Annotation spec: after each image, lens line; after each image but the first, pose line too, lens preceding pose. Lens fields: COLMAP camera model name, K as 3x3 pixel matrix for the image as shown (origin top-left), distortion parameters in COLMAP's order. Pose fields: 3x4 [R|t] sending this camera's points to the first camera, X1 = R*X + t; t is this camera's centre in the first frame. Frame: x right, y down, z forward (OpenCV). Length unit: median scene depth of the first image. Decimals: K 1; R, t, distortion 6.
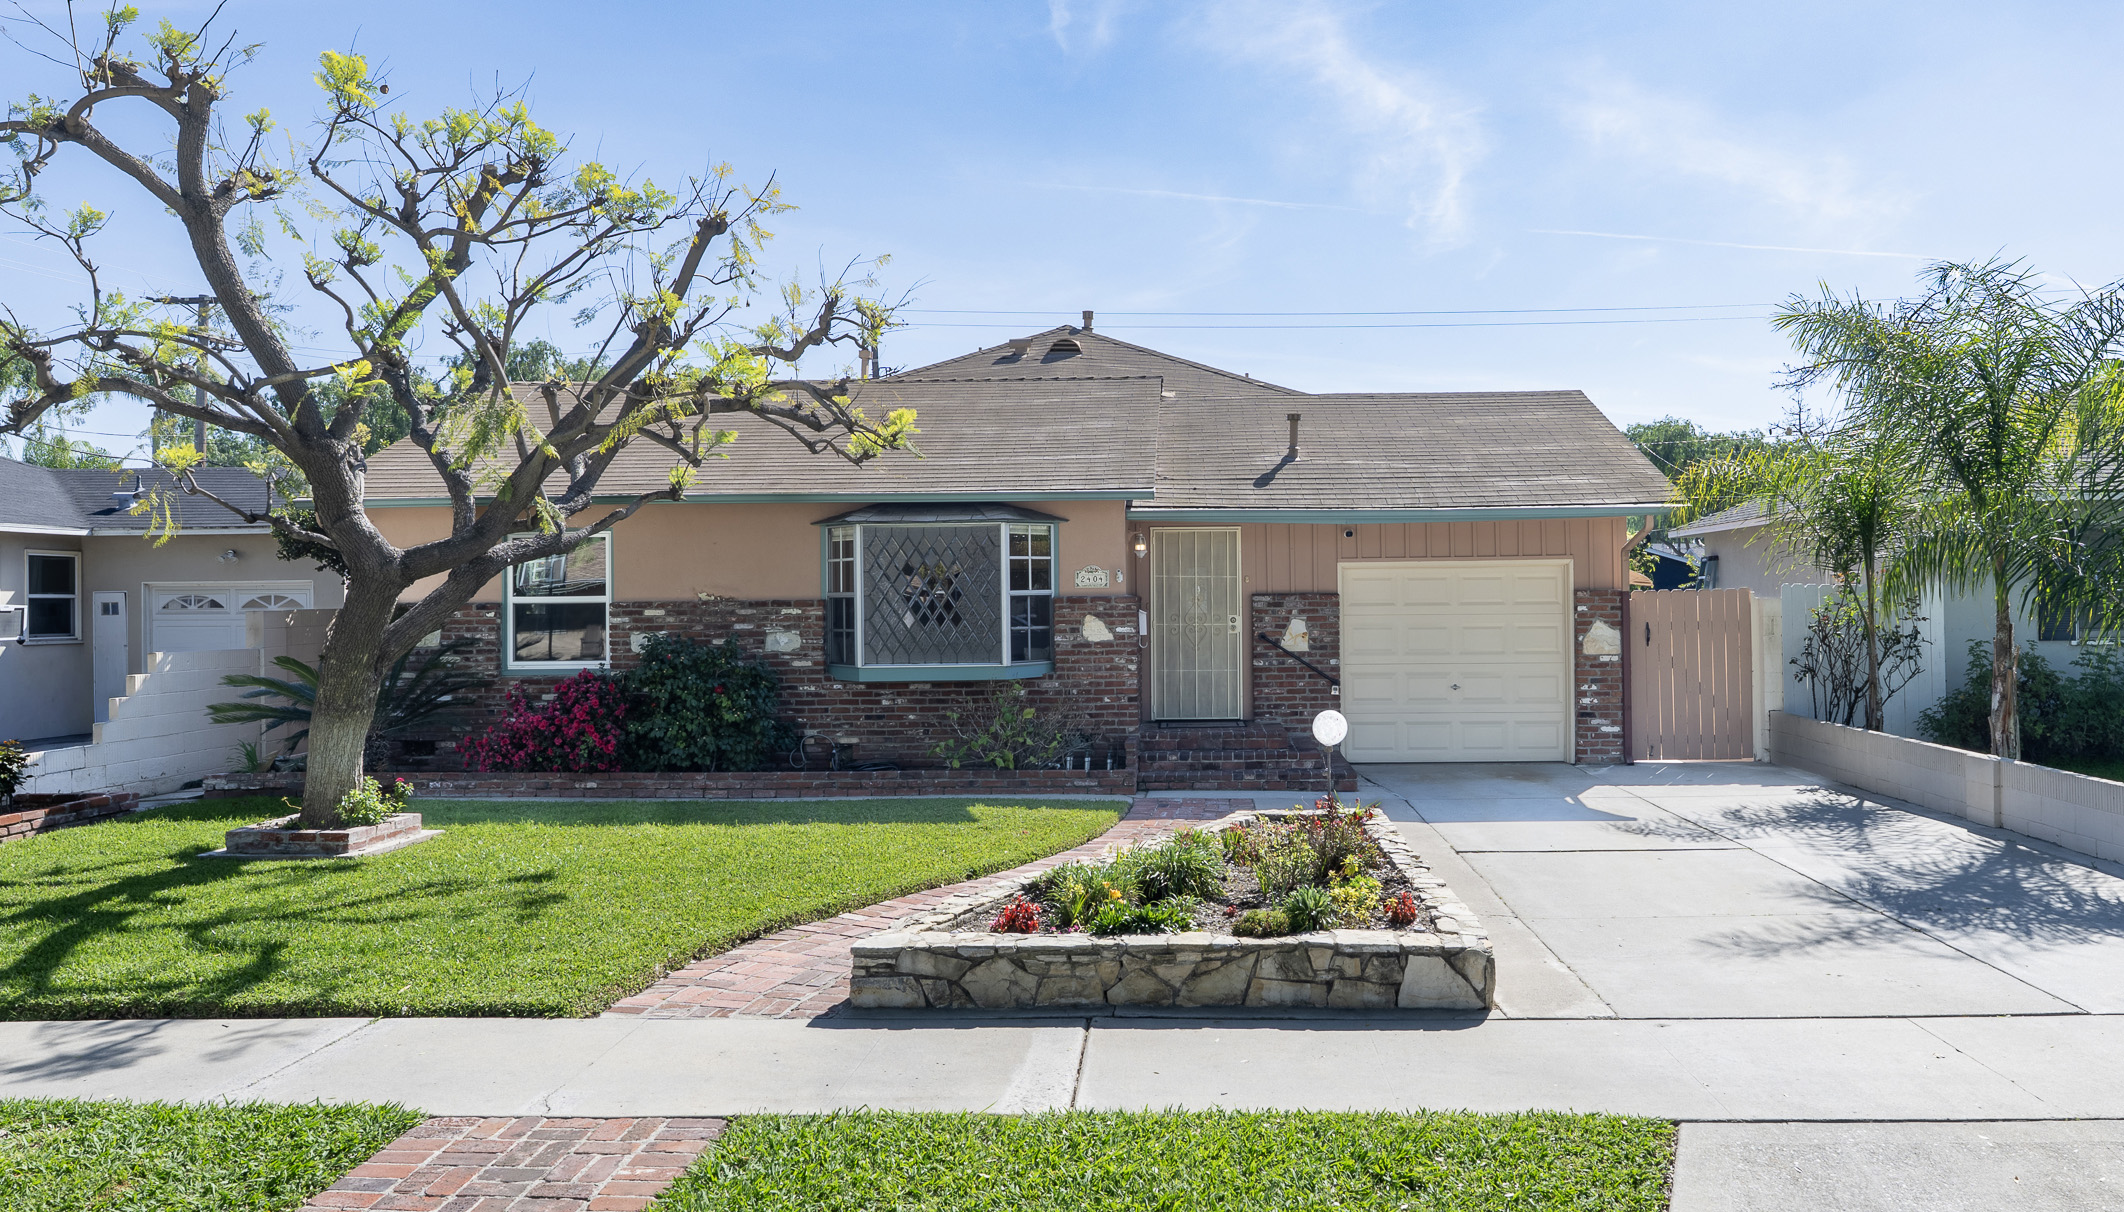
lens RADIAL K [[1509.7, 0, 1064.5], [0, 1509.7, 575.9], [0, 0, 1]] dist [-0.002998, -0.000192]
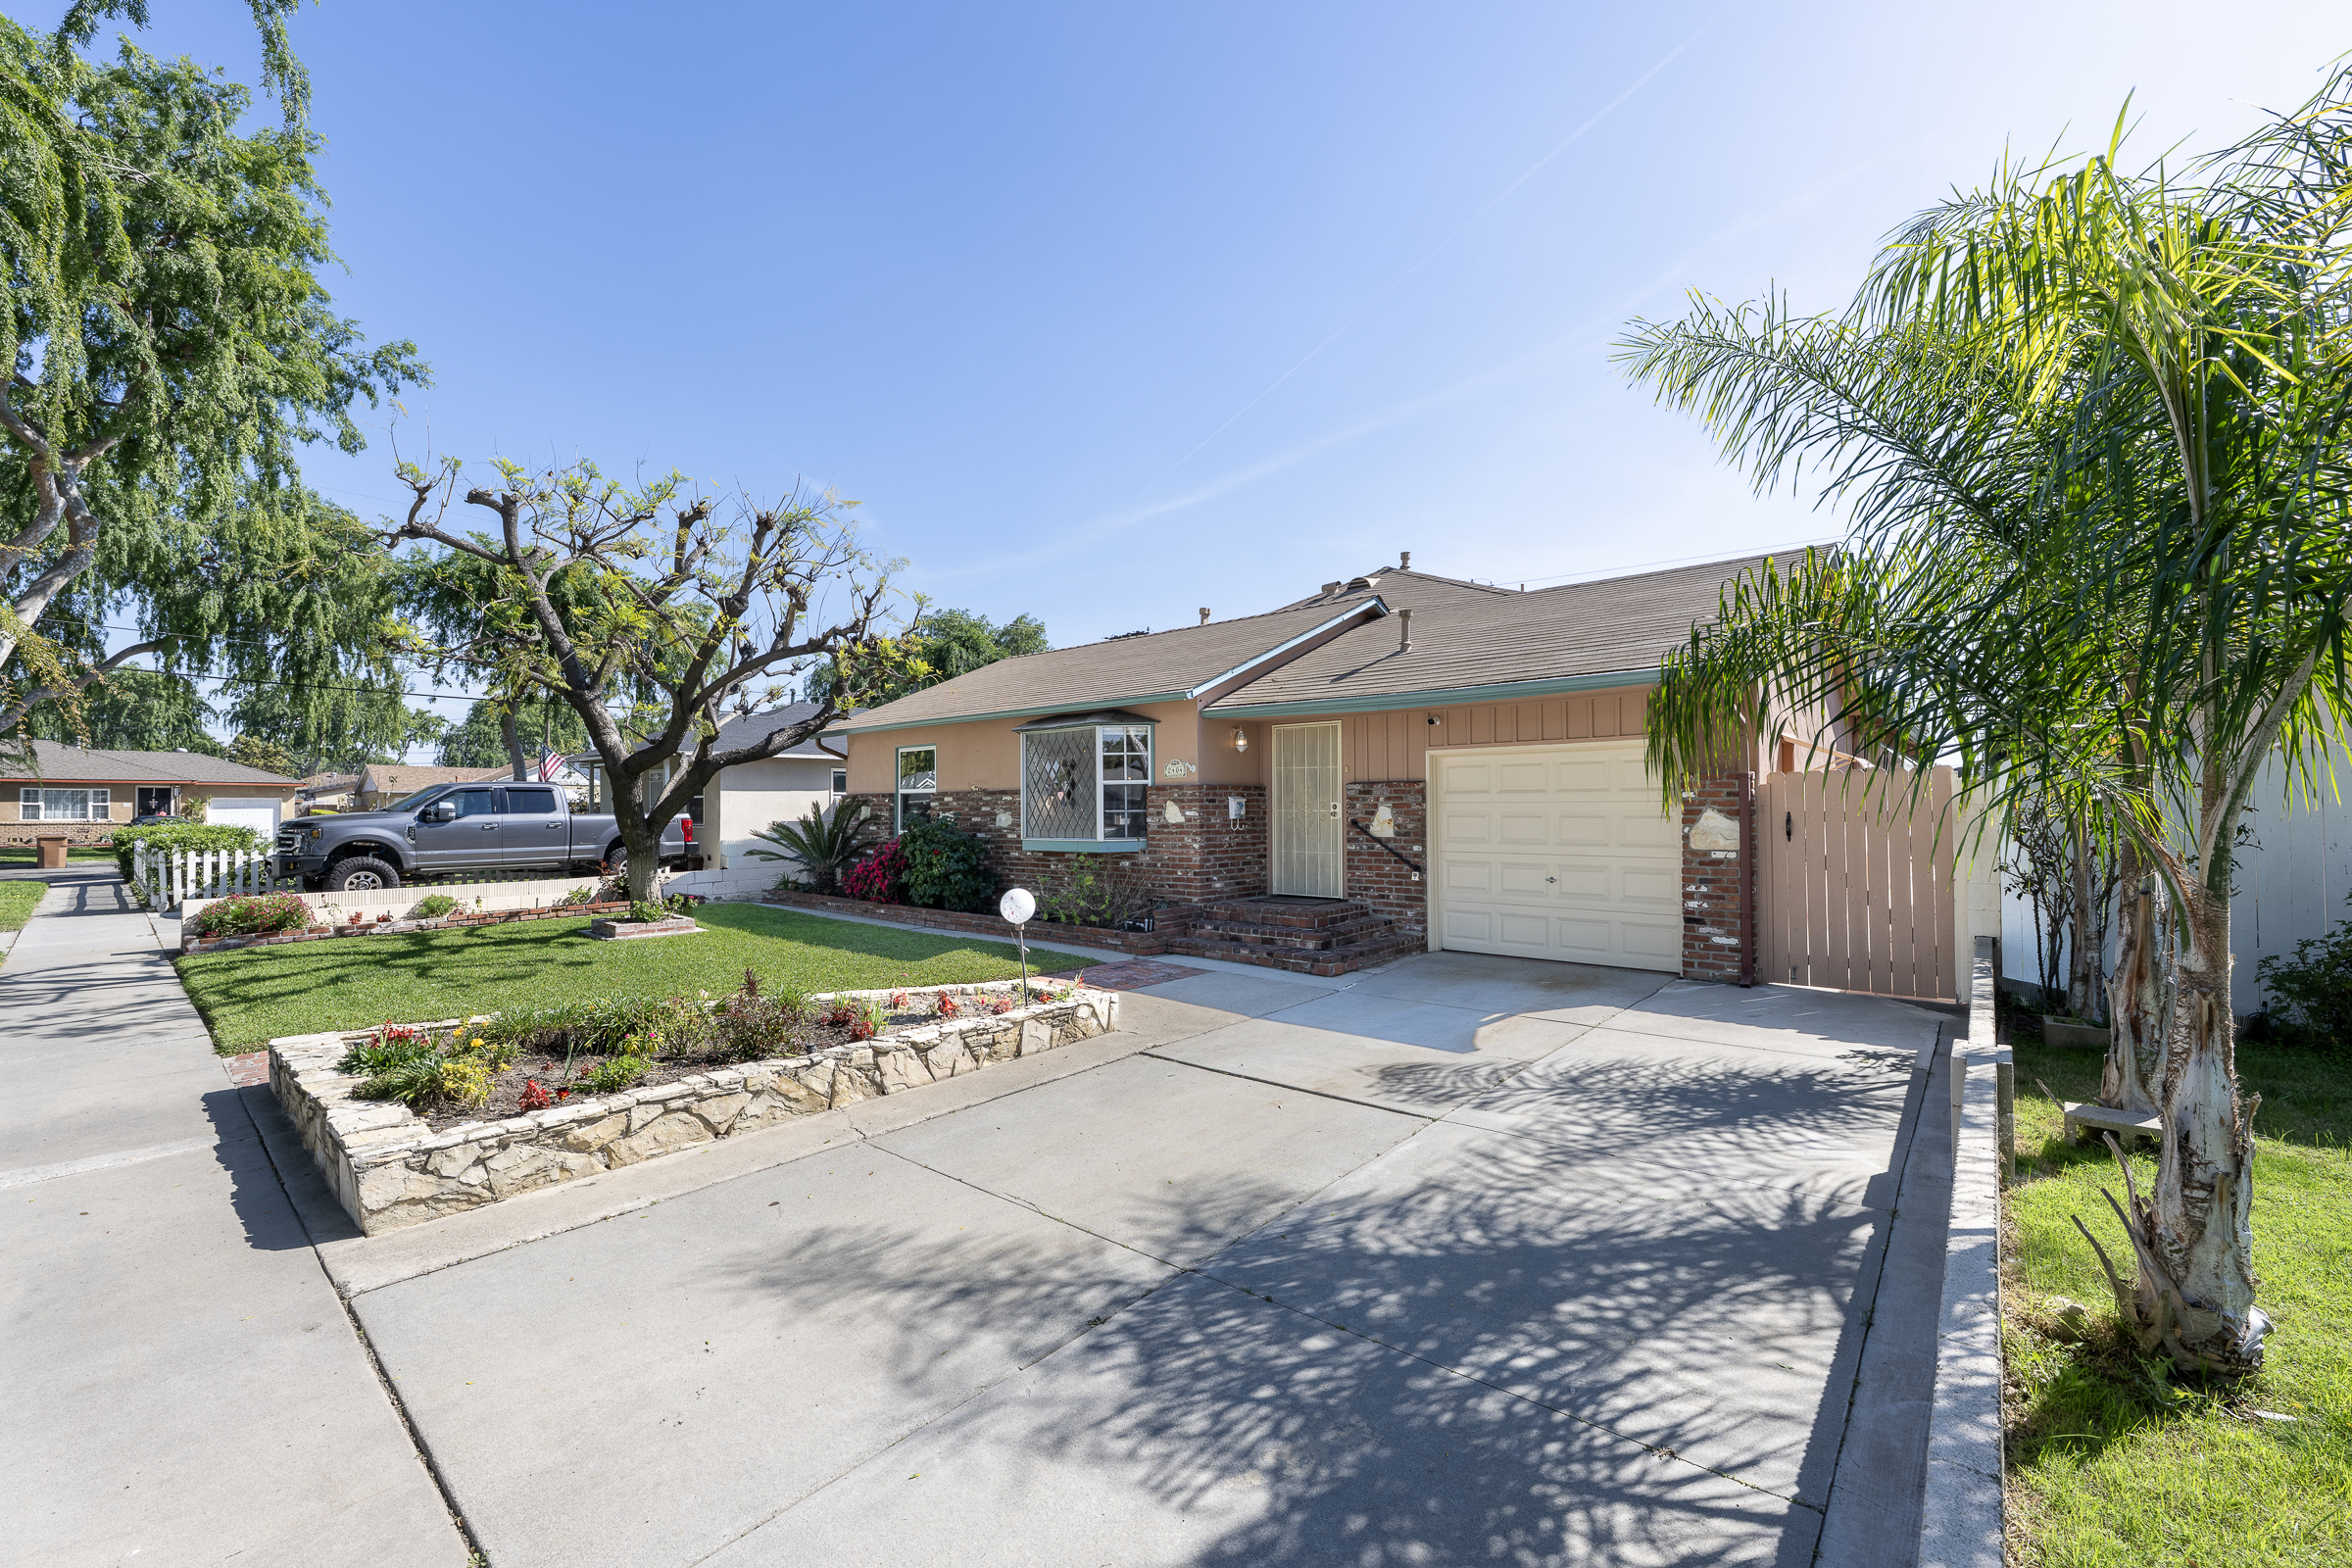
lens RADIAL K [[928.0, 0, 1178.2], [0, 928.0, 799.2], [0, 0, 1]] dist [-0.000848, 0.000391]
pose [[0.773471, -0.001243, -0.633830, 0.451310], [0.005283, 0.999976, 0.004486, 0.020241], [0.633810, -0.006818, 0.773459, 0.417577]]
